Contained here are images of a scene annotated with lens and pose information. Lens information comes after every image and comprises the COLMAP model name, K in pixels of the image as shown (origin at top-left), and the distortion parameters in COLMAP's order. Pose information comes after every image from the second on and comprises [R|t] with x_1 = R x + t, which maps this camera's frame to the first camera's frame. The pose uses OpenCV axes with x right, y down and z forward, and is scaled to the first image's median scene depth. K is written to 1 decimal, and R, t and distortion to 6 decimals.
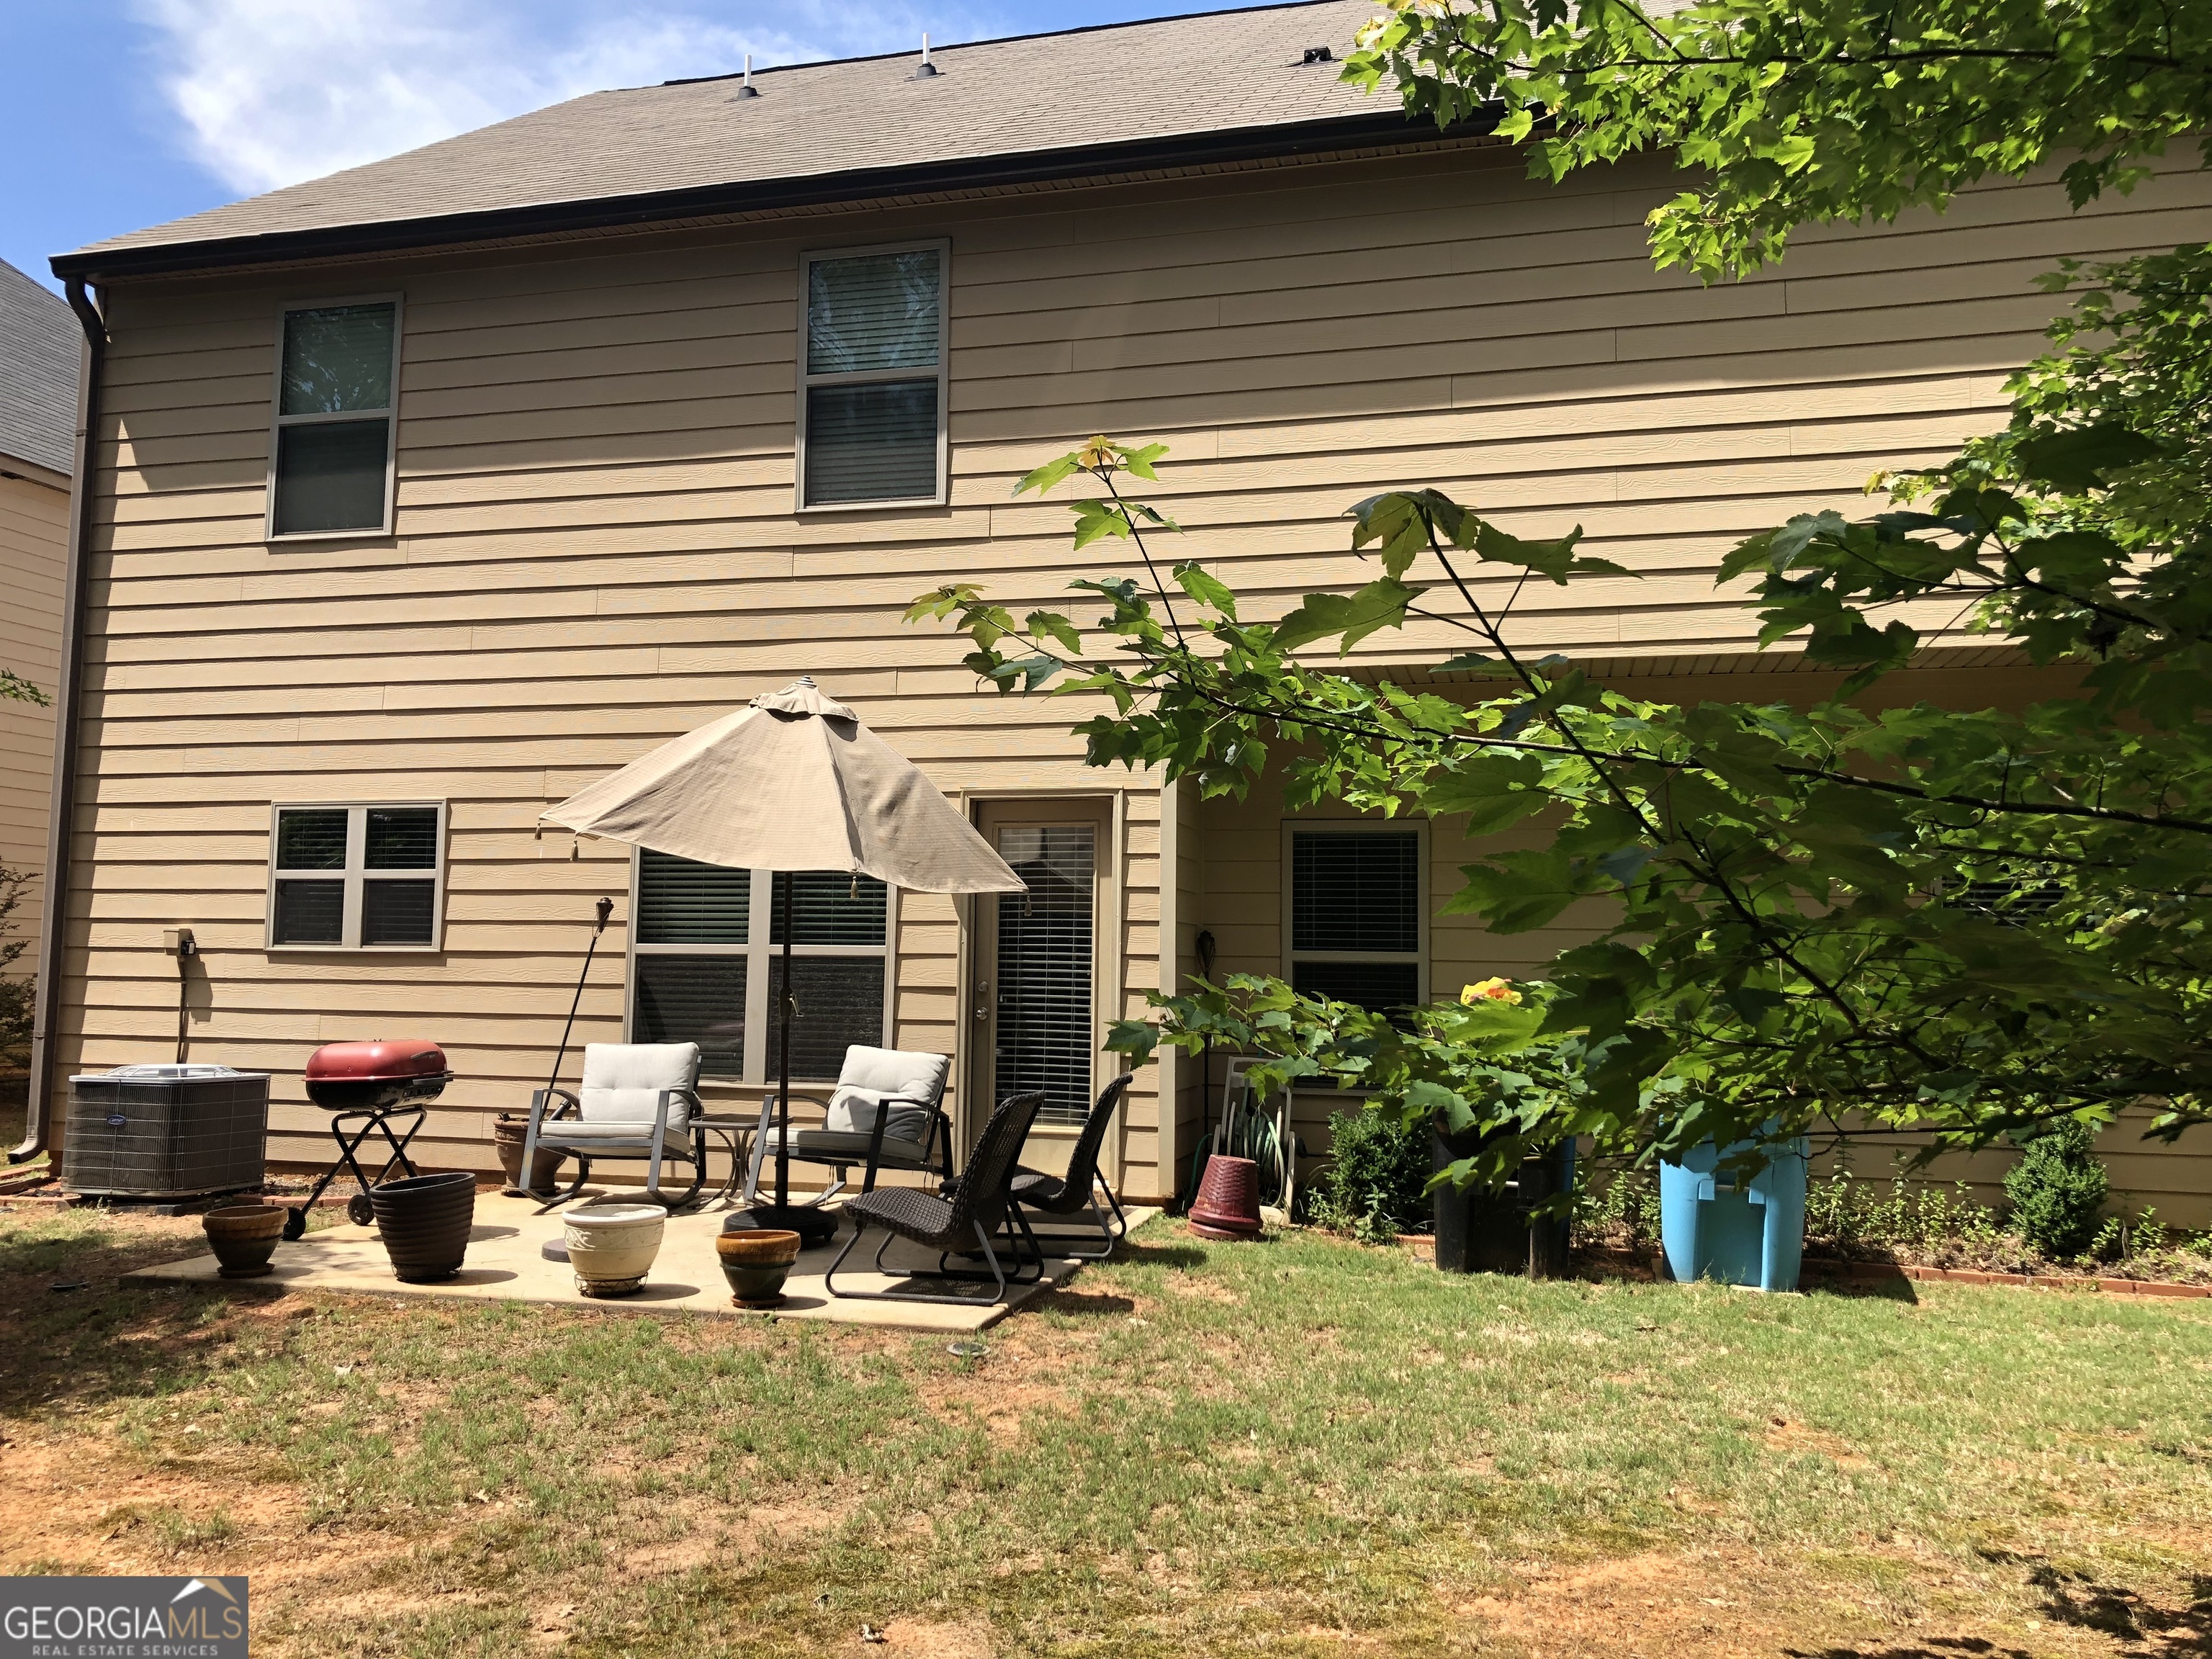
lens RADIAL K [[1819.0, 0, 1091.2], [0, 1819.0, 818.0], [0, 0, 1]] dist [0.011273, -0.003170]
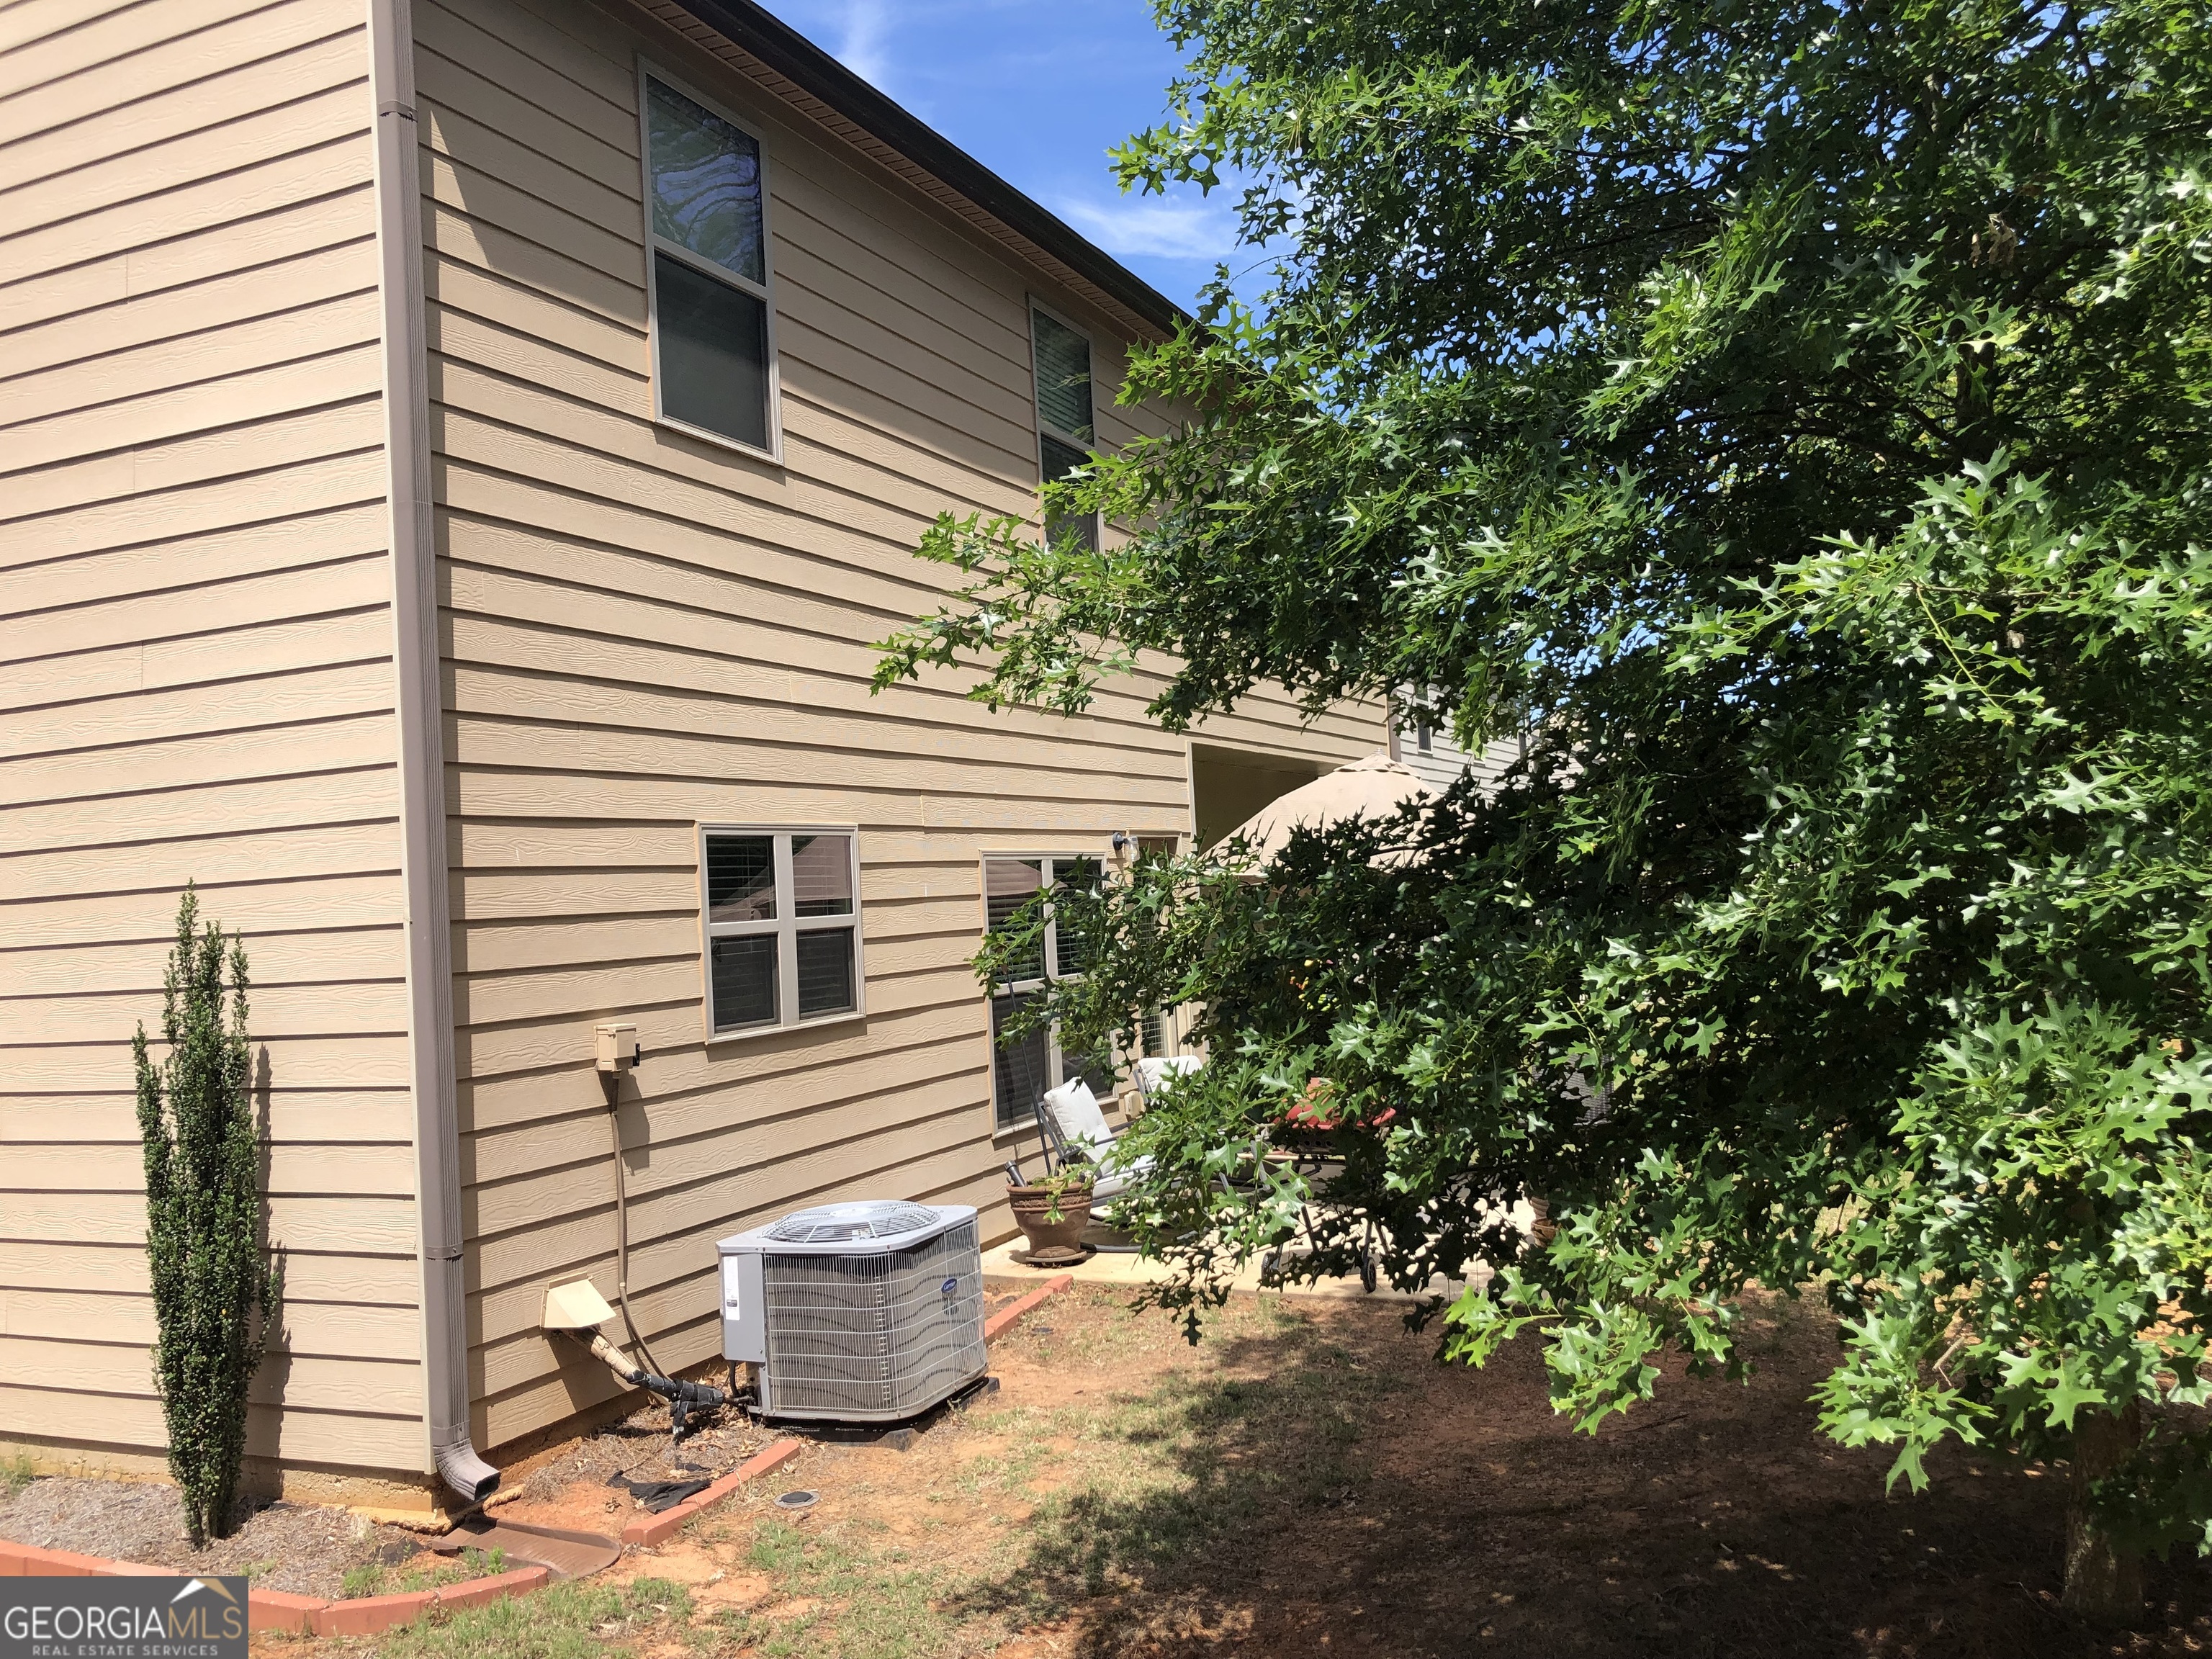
lens RADIAL K [[1819.0, 0, 1091.2], [0, 1819.0, 818.0], [0, 0, 1]] dist [0.011273, -0.003170]
pose [[0.171269, 0.018742, 0.985046, -1.162915], [-0.025689, 0.999564, -0.014551, -0.004614], [-0.984889, -0.022813, 0.171676, 0.796901]]
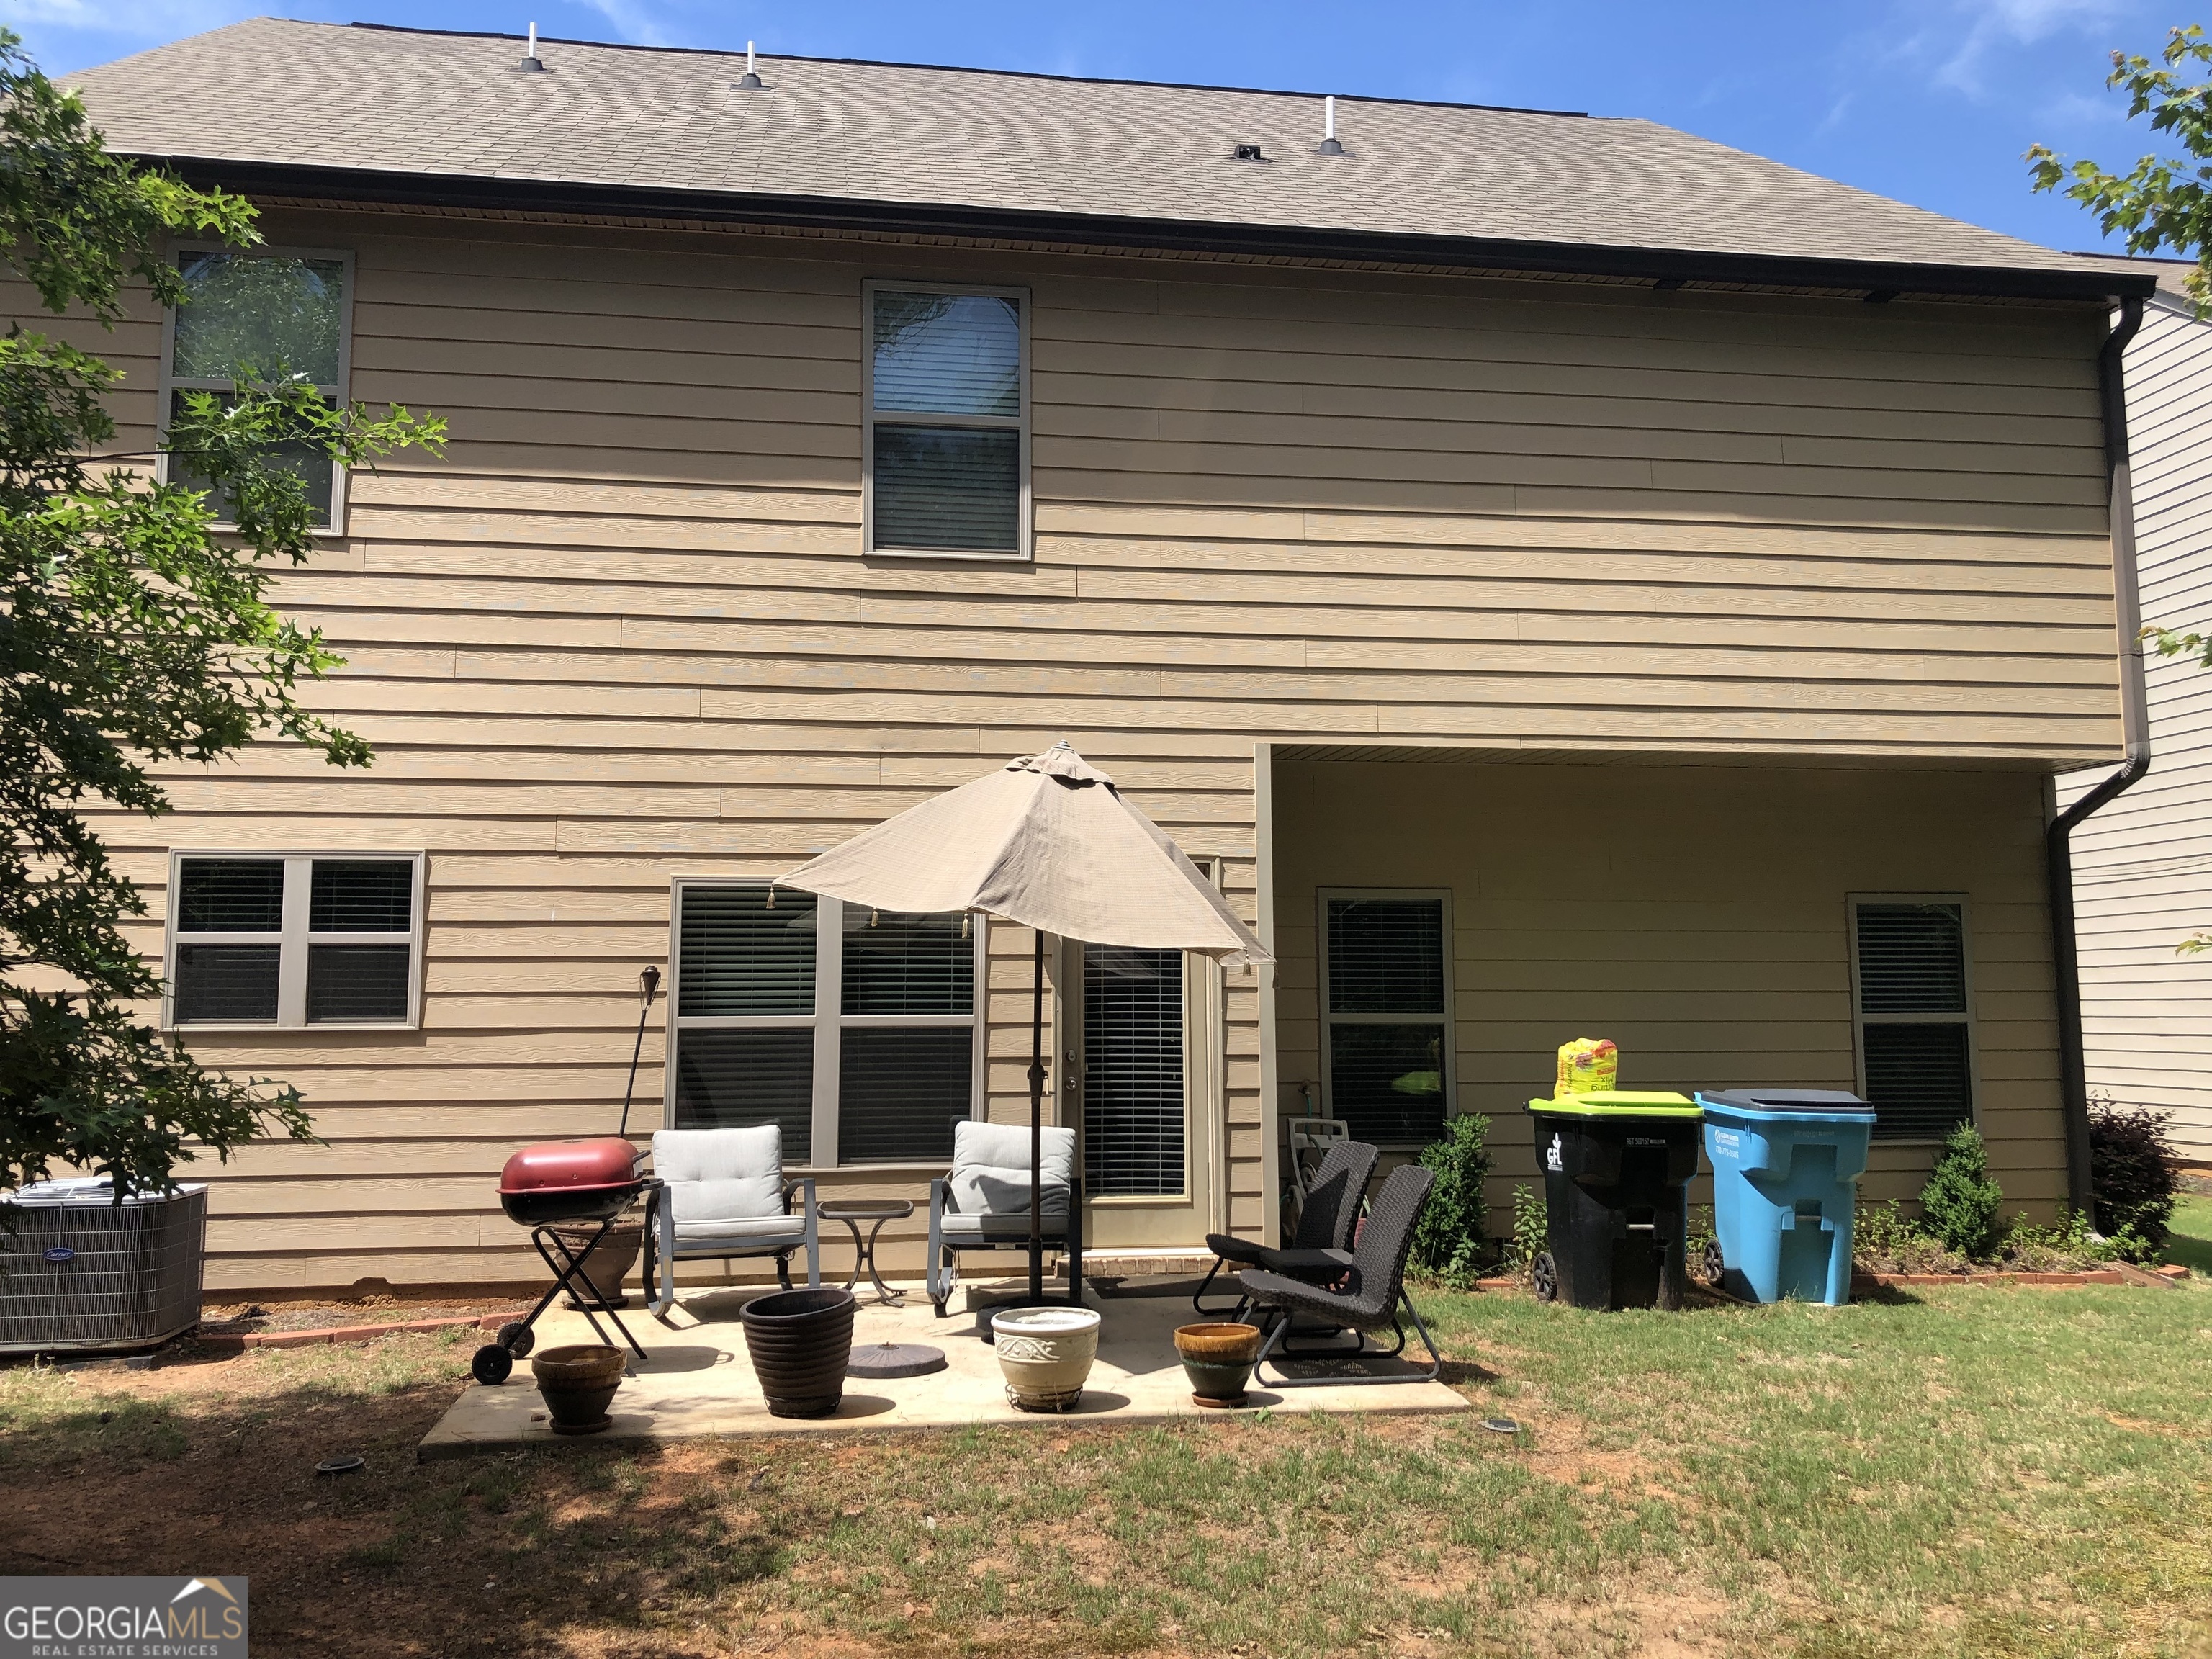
lens RADIAL K [[1819.0, 0, 1091.2], [0, 1819.0, 818.0], [0, 0, 1]] dist [0.011273, -0.003170]
pose [[0.917926, 0.026177, 0.395887, -0.423831], [-0.018999, 0.999577, -0.022040, -0.013245], [-0.396296, 0.012709, 0.918035, 0.091986]]
